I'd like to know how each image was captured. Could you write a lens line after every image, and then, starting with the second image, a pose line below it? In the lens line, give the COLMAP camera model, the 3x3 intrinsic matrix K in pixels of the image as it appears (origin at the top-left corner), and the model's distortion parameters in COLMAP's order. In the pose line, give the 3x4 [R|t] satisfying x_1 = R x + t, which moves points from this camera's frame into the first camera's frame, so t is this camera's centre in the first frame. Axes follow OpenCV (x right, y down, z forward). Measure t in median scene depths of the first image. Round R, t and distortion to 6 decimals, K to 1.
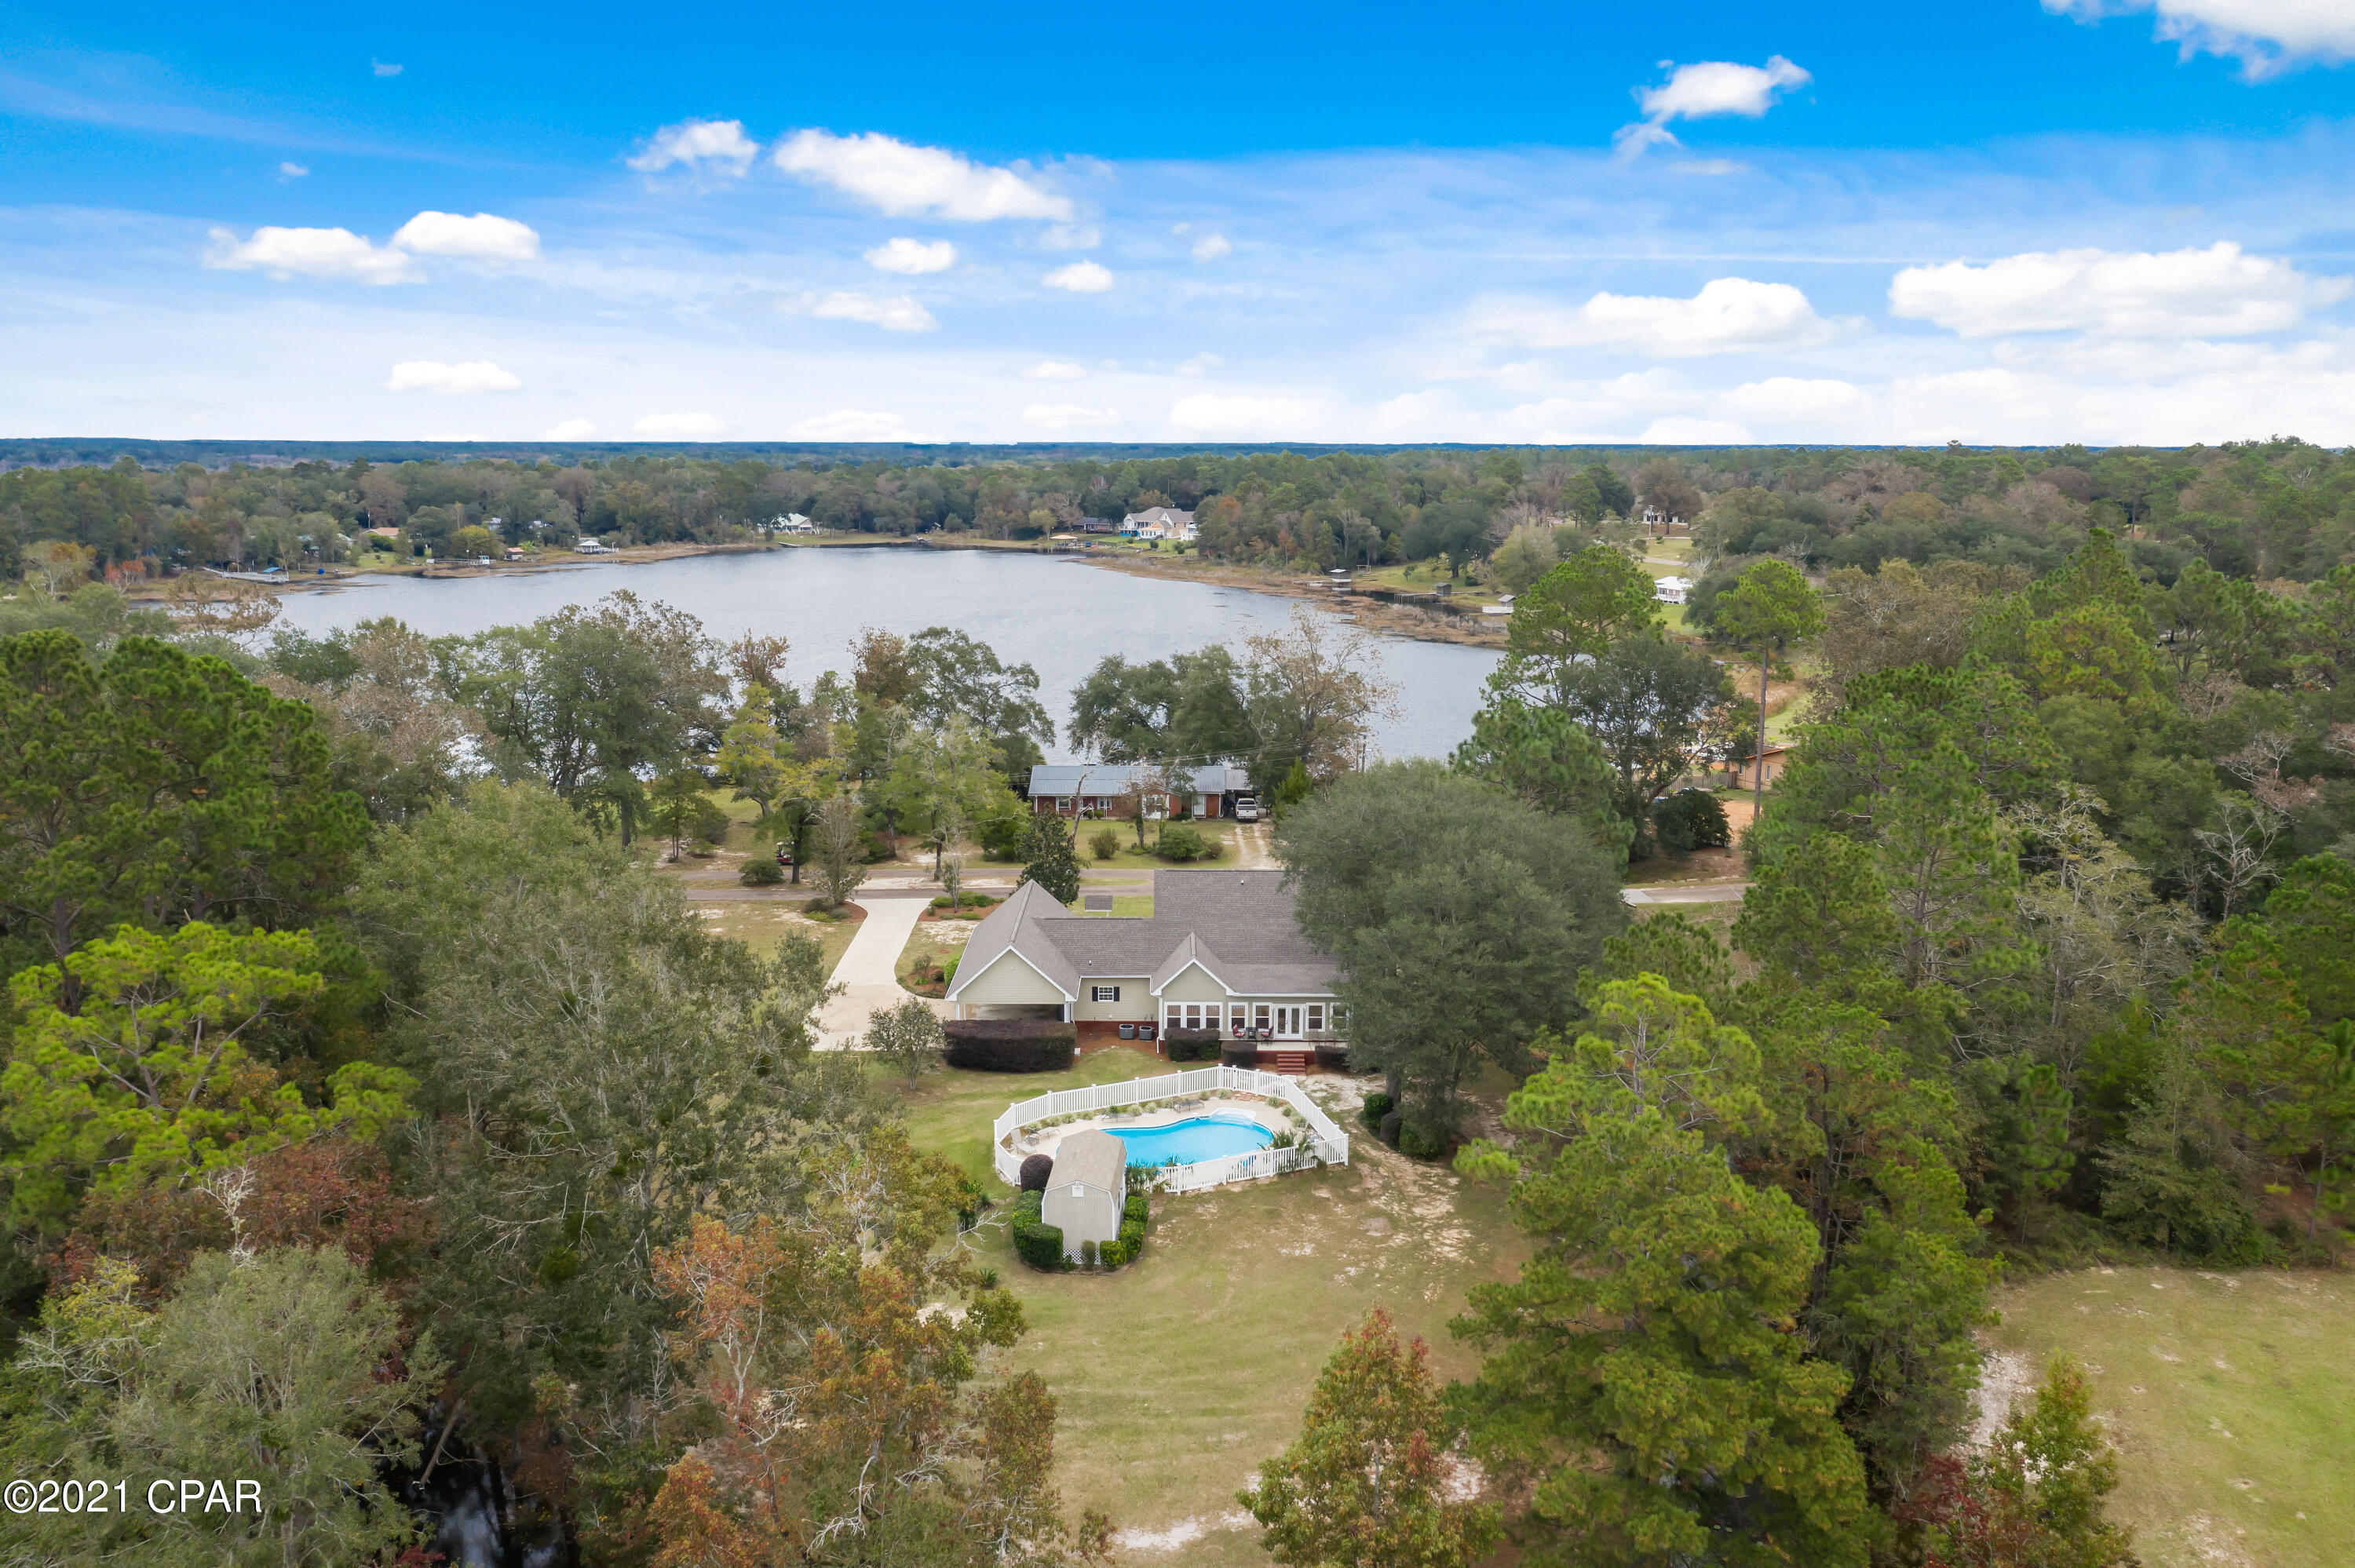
lens RADIAL K [[1840.0, 0, 1177.5], [0, 1840.0, 784.0], [0, 0, 1]] dist [-0.017355, 0.000834]
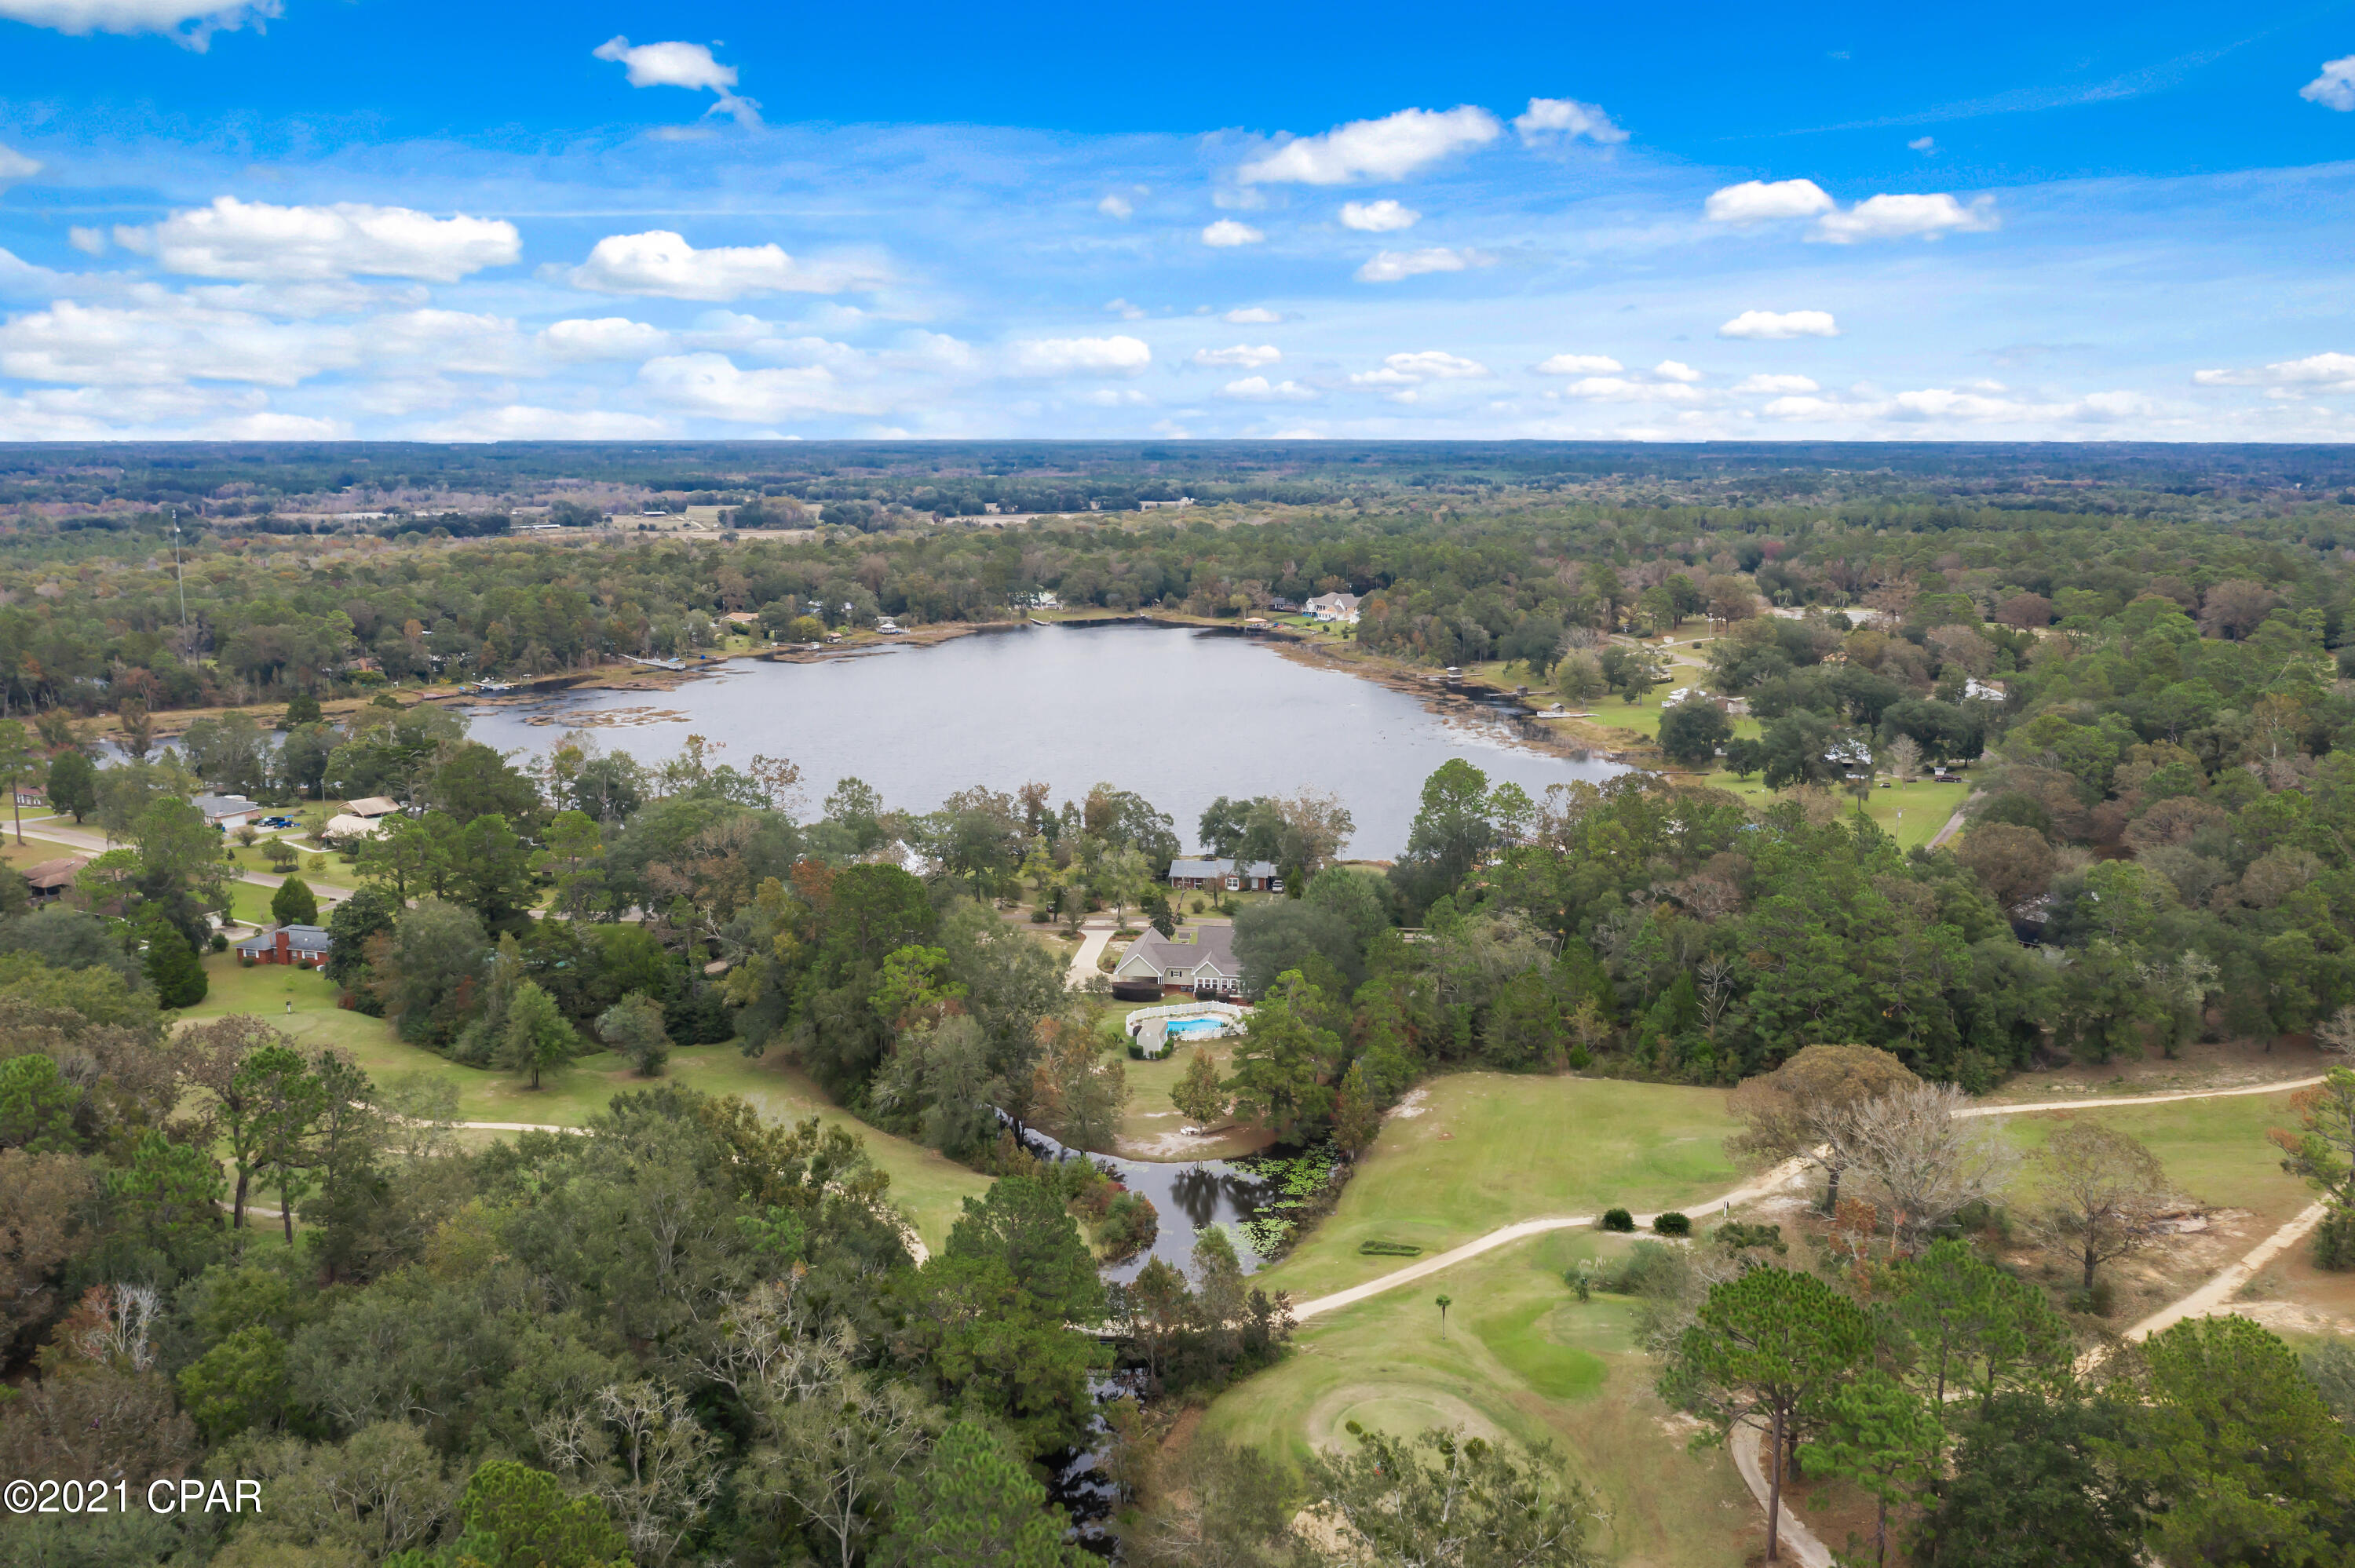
lens RADIAL K [[1851.7, 0, 1177.5], [0, 1851.7, 784.0], [0, 0, 1]] dist [-0.015646, -0.001922]
pose [[0.991882, 0.019950, -0.125585, 0.217072], [-0.019648, 0.999800, 0.003644, -0.123539], [0.125633, -0.001146, 0.992076, -1.204644]]
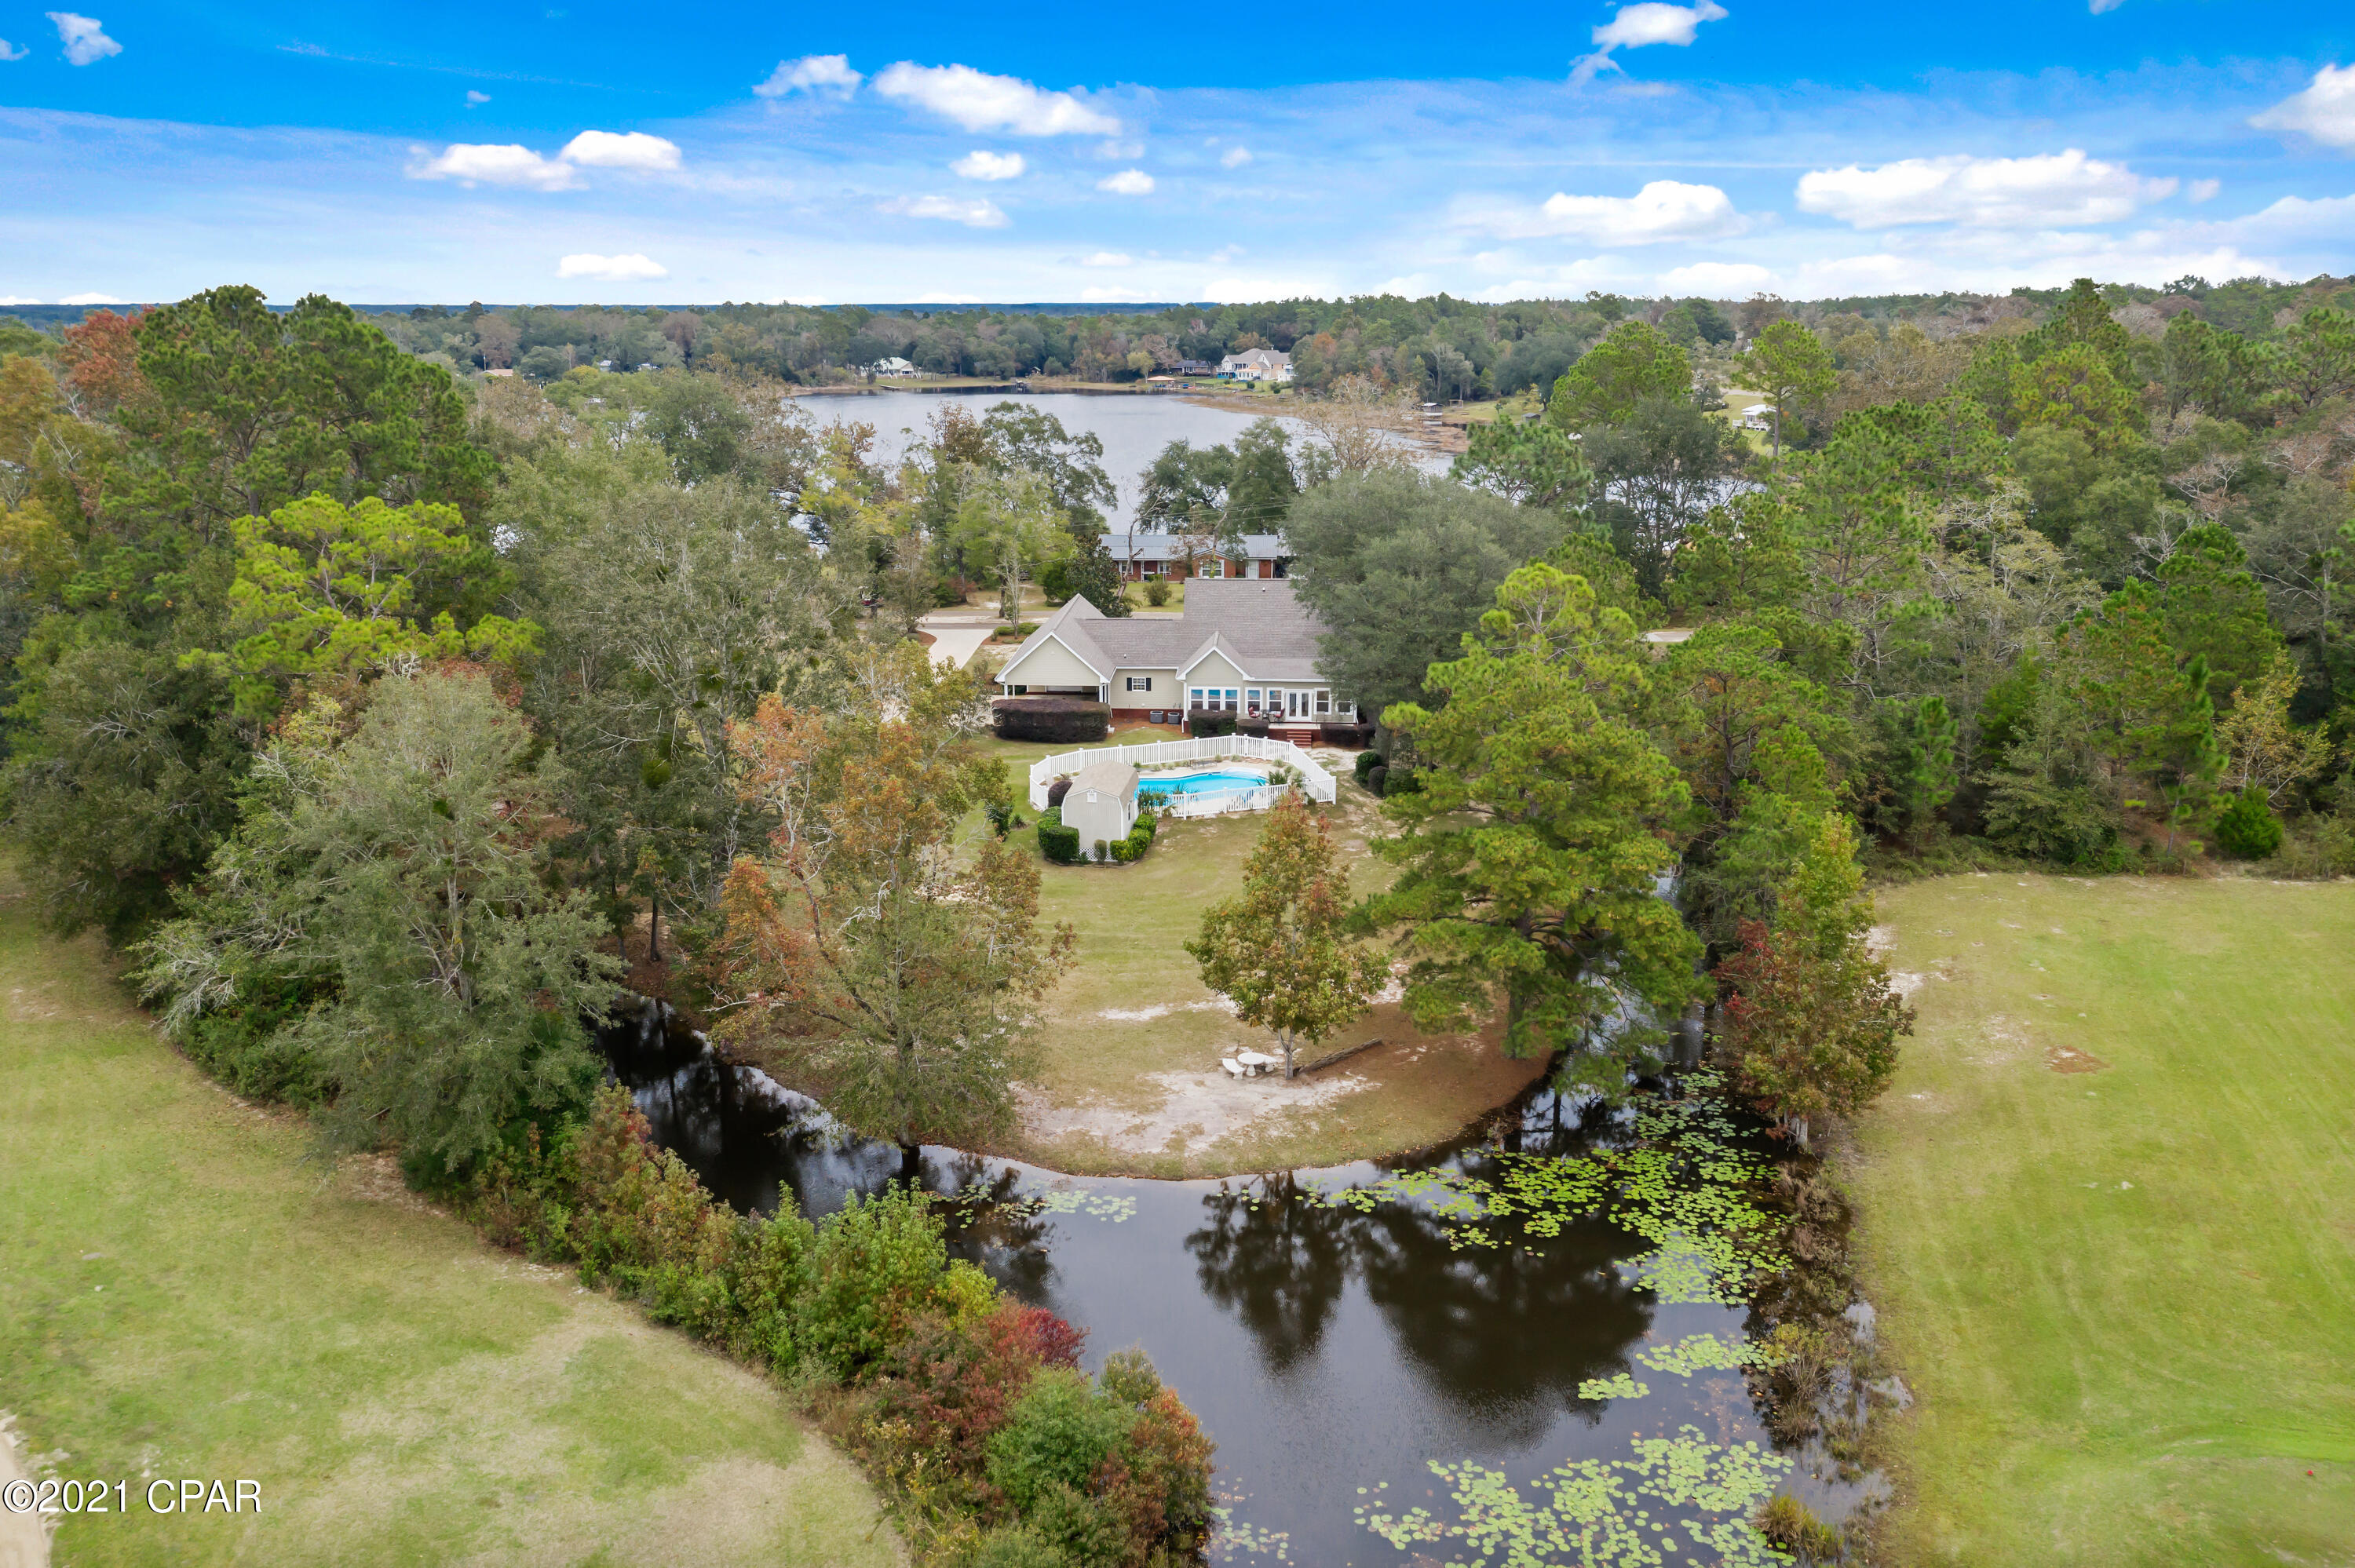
lens RADIAL K [[1851.7, 0, 1177.5], [0, 1851.7, 784.0], [0, 0, 1]] dist [-0.015646, -0.001922]
pose [[0.998243, 0.010618, -0.058297, 0.039483], [-0.006491, 0.997489, 0.070519, 0.073093], [0.058899, -0.070016, 0.995806, -0.101148]]
